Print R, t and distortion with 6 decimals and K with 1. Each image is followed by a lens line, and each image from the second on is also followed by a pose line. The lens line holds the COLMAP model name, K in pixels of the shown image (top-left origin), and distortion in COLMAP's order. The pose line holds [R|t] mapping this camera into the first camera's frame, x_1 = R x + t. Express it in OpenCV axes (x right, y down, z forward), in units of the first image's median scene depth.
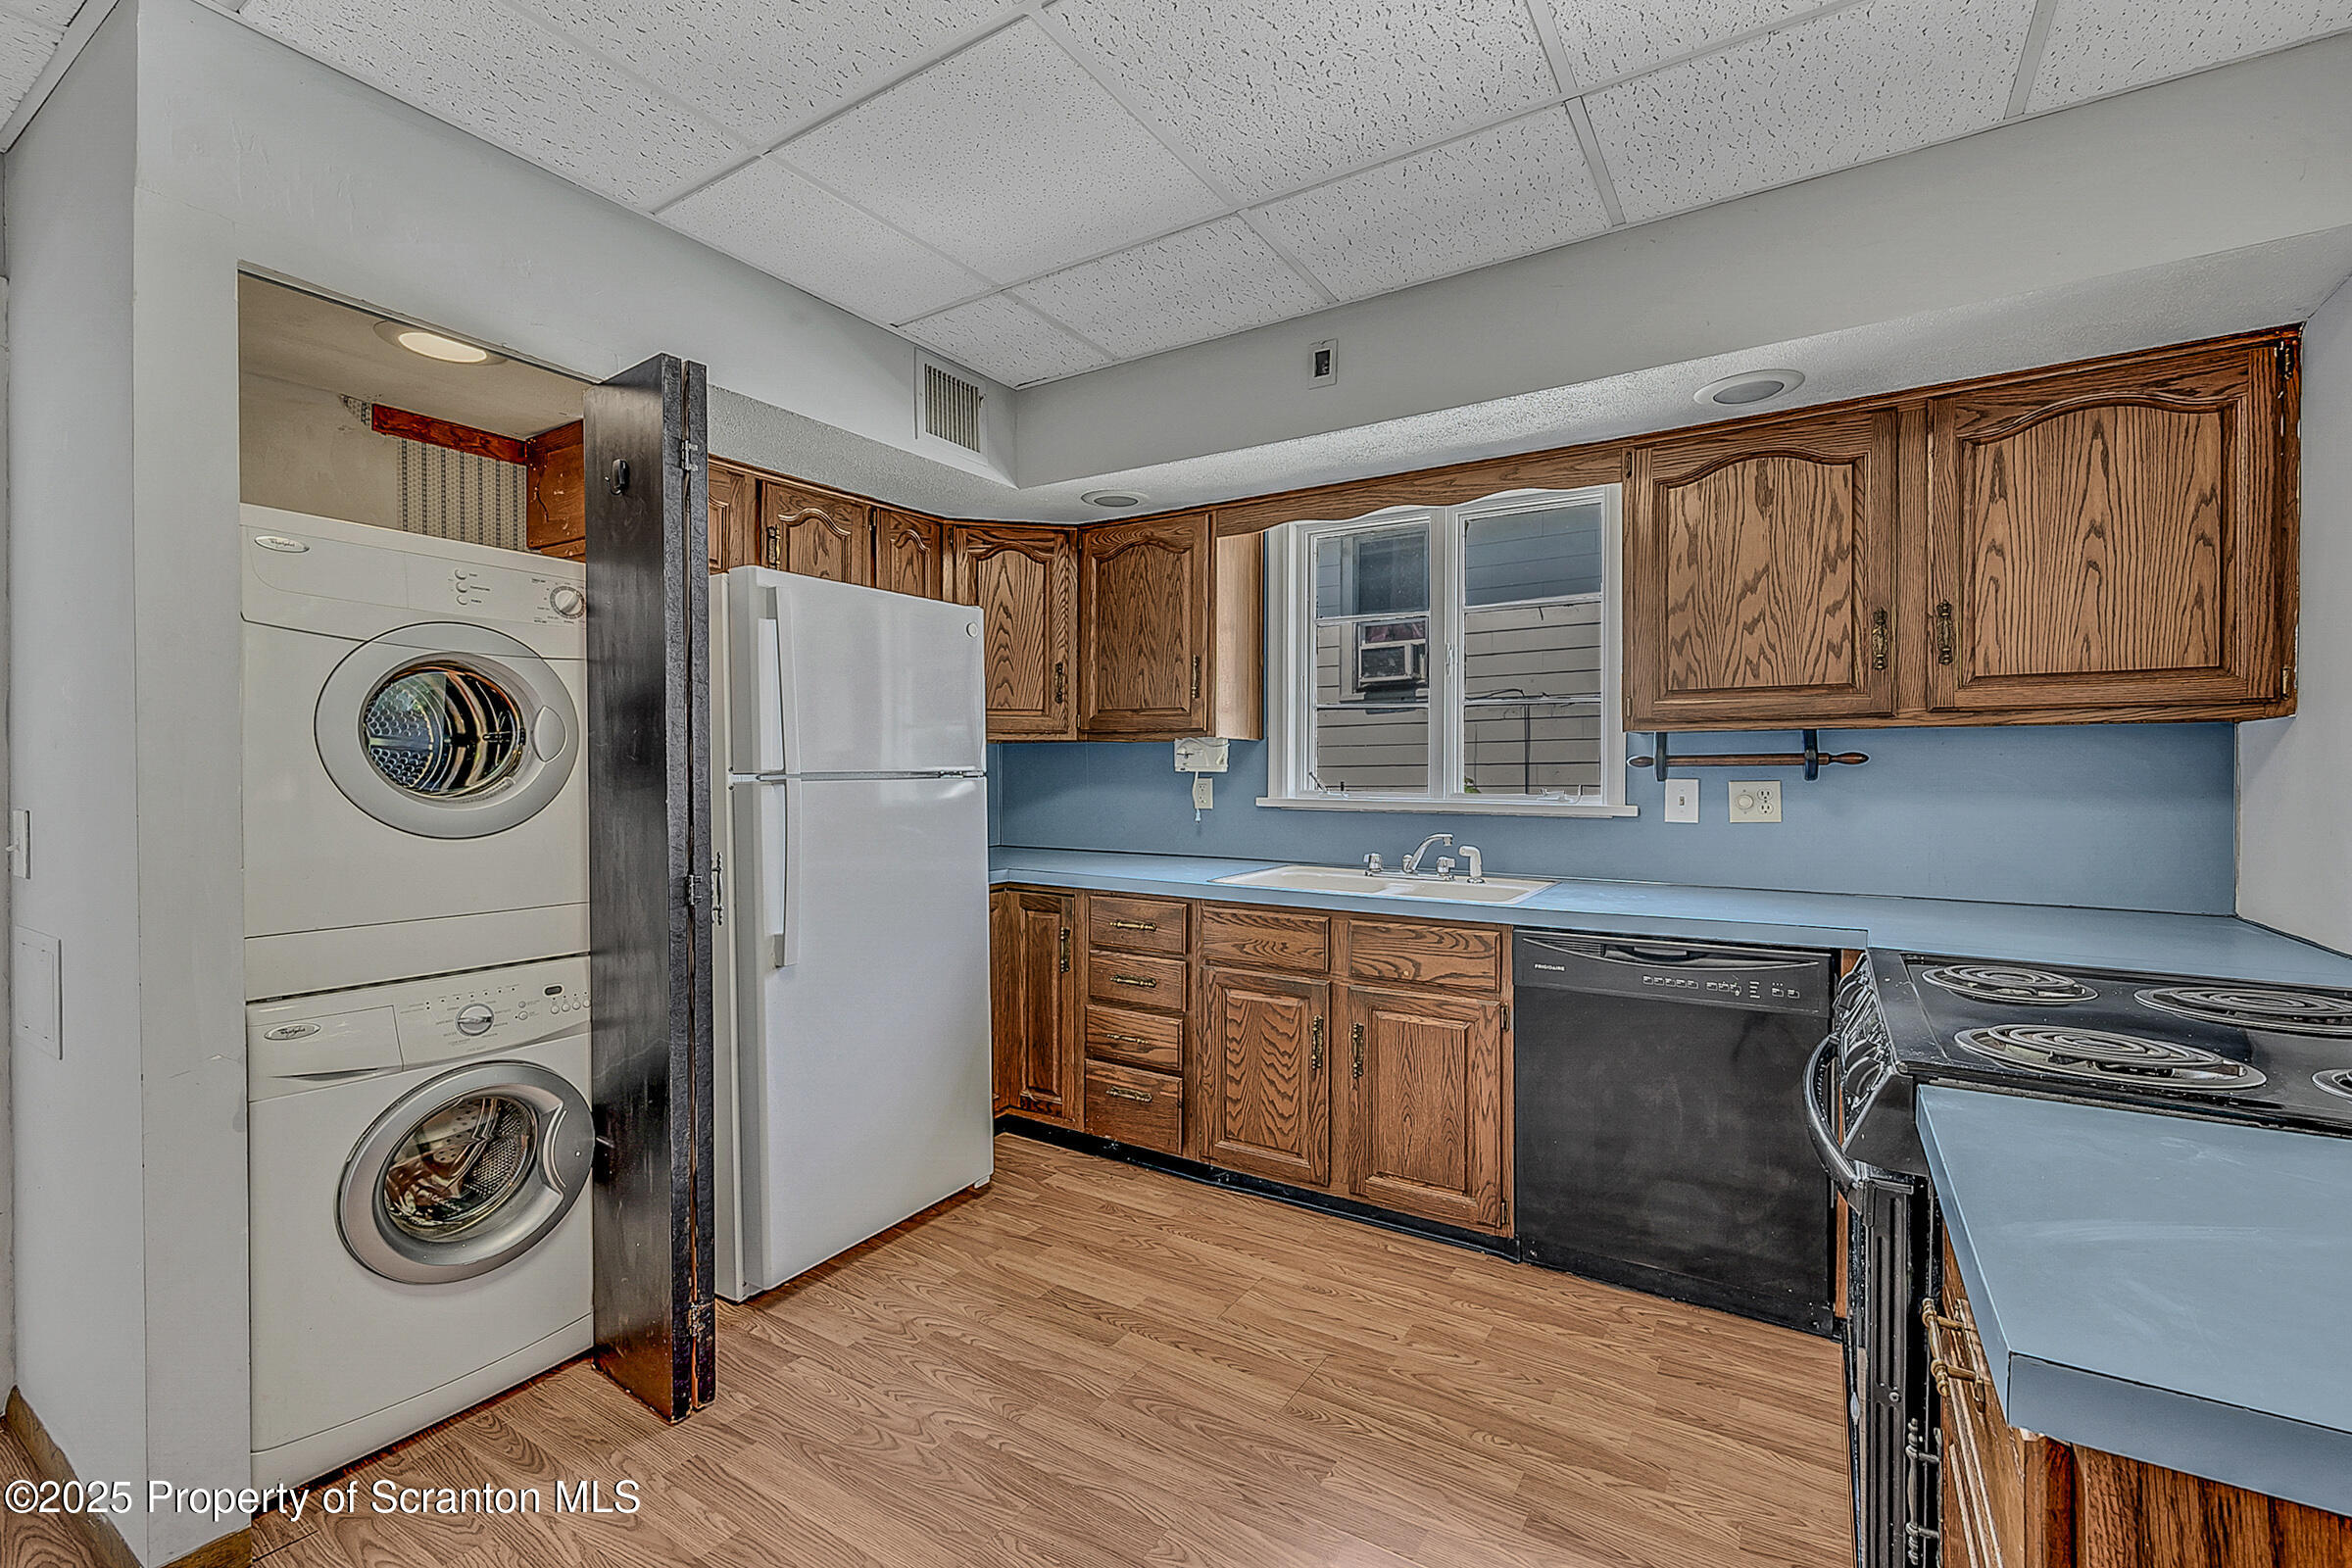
lens RADIAL K [[959.9, 0, 1176.0], [0, 959.9, 784.0], [0, 0, 1]] dist [0.001130, 0.000028]
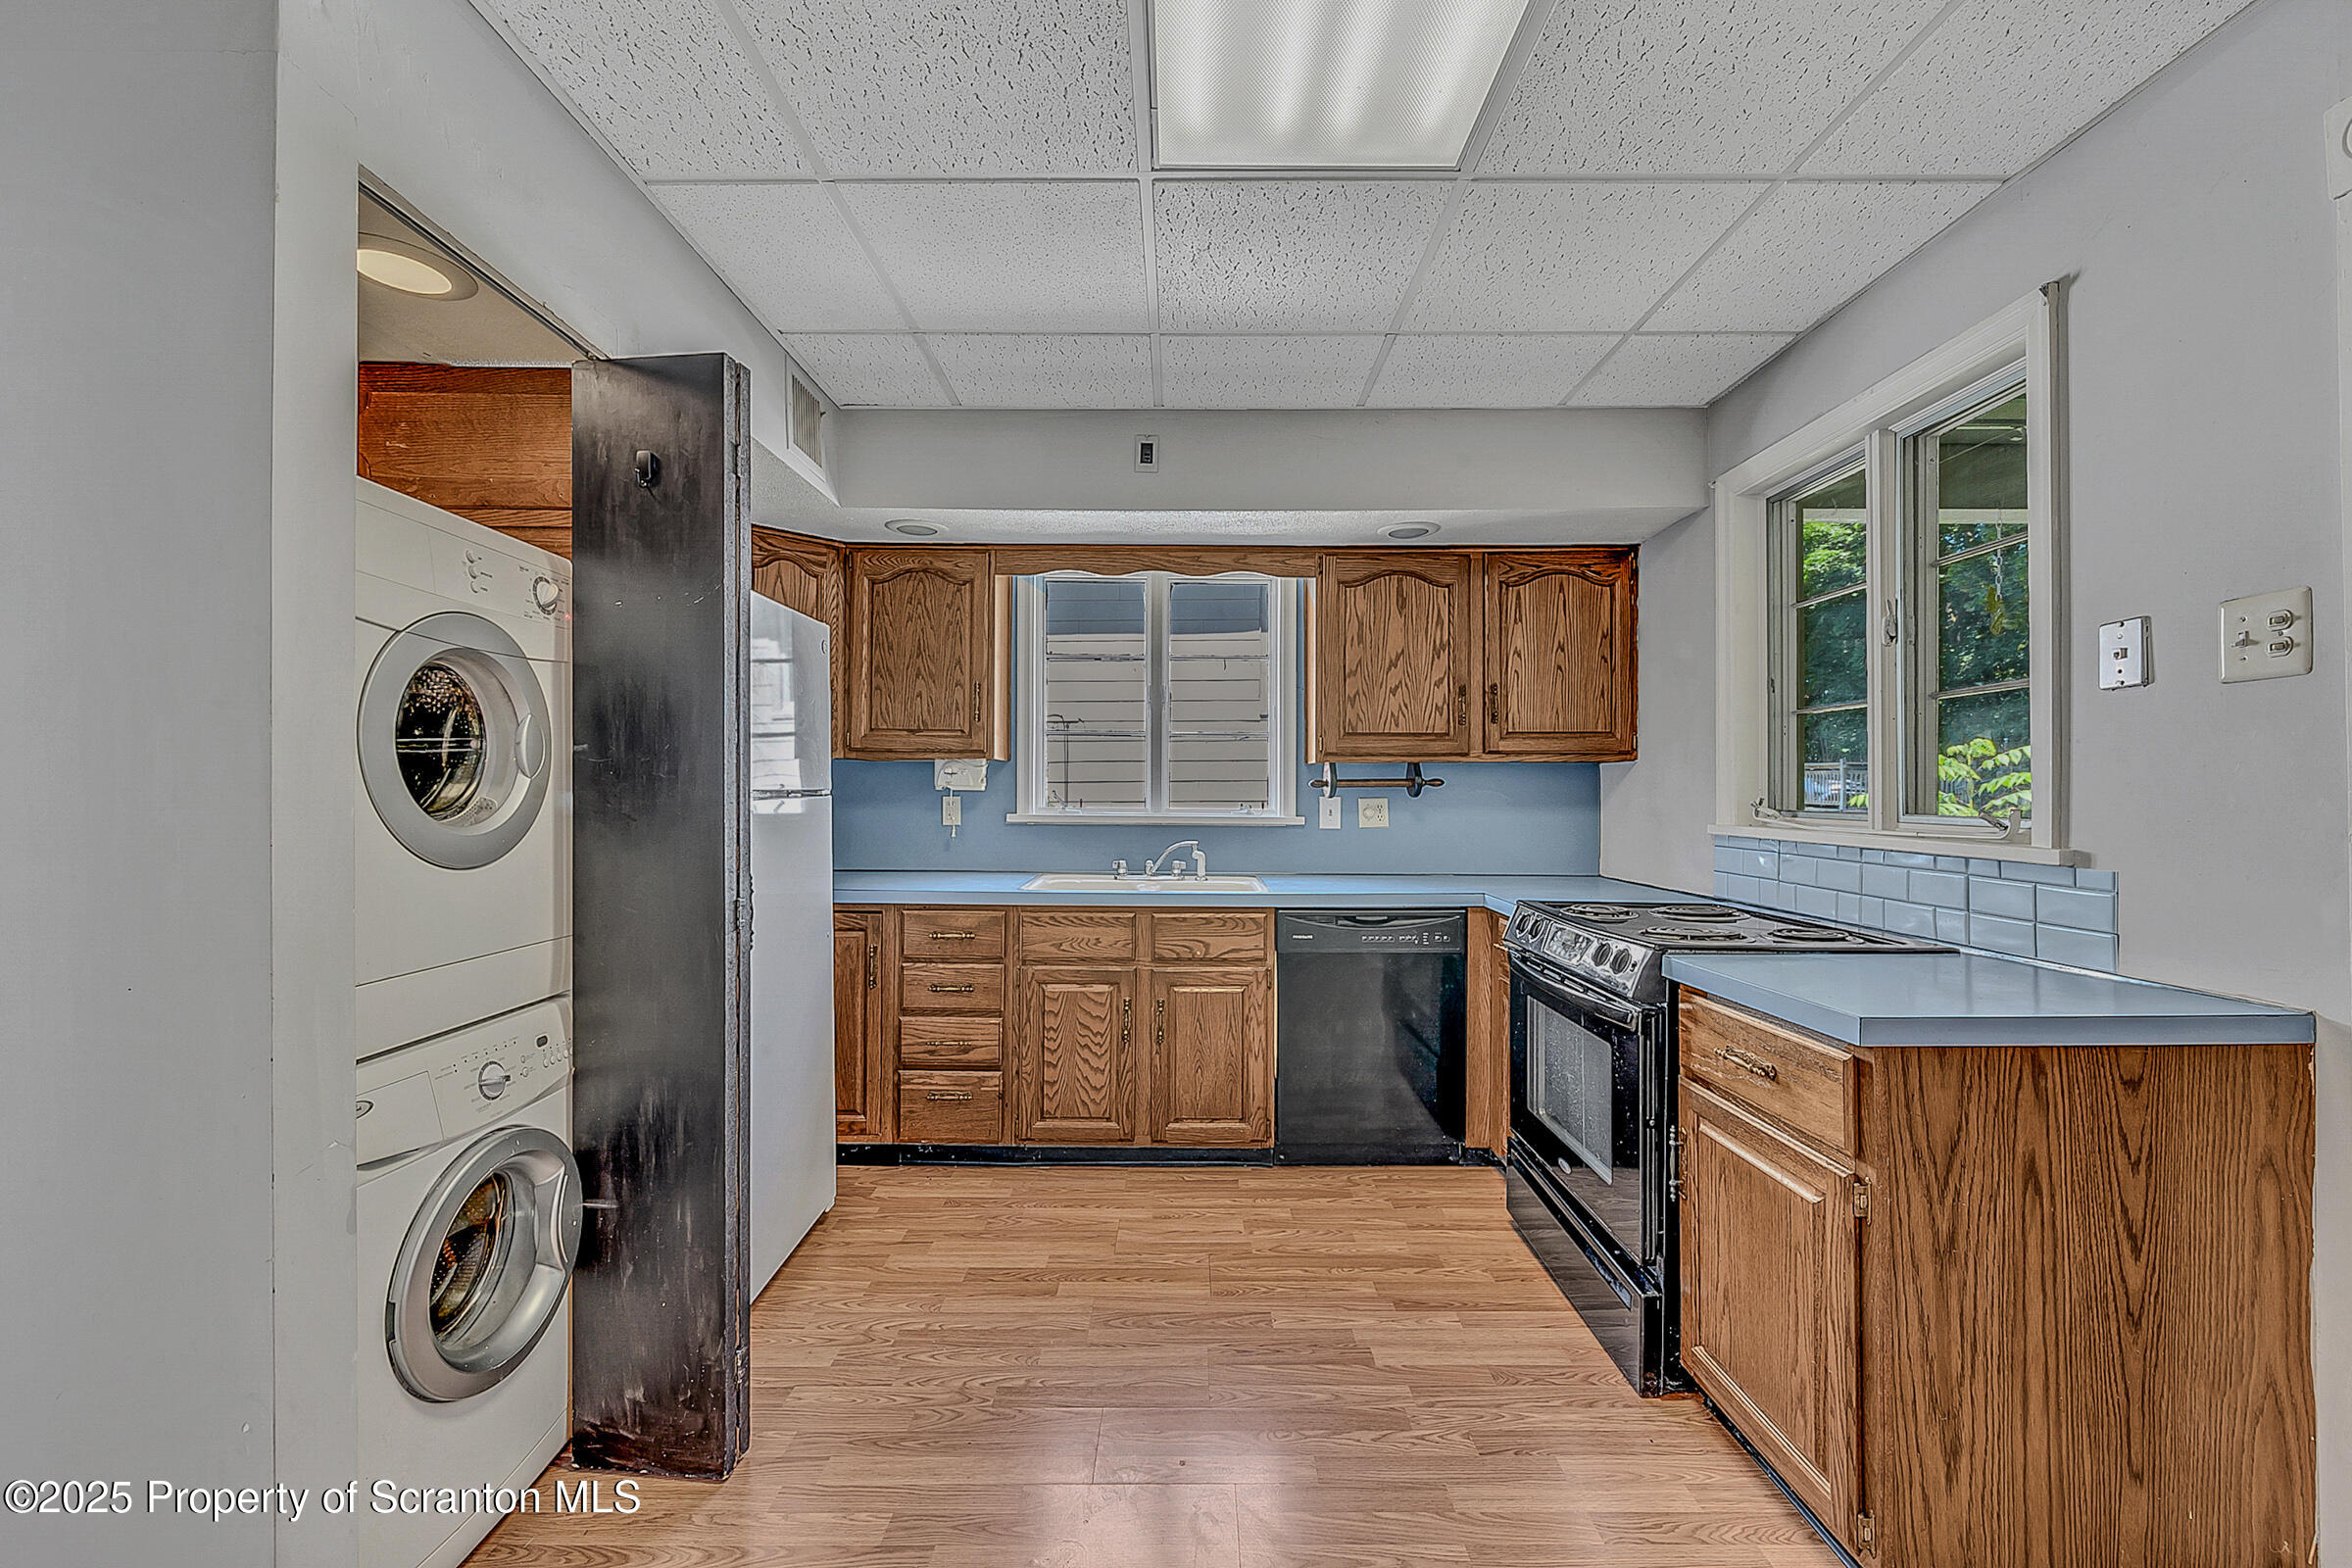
lens RADIAL K [[978.6, 0, 1177.3], [0, 978.6, 791.1], [0, 0, 1]] dist [0.000411, 0.000015]
pose [[0.833235, 0.001703, 0.552917, -0.486596], [0.004613, 0.999939, -0.010031, 0.000100], [-0.552900, 0.010908, 0.833176, -0.043284]]
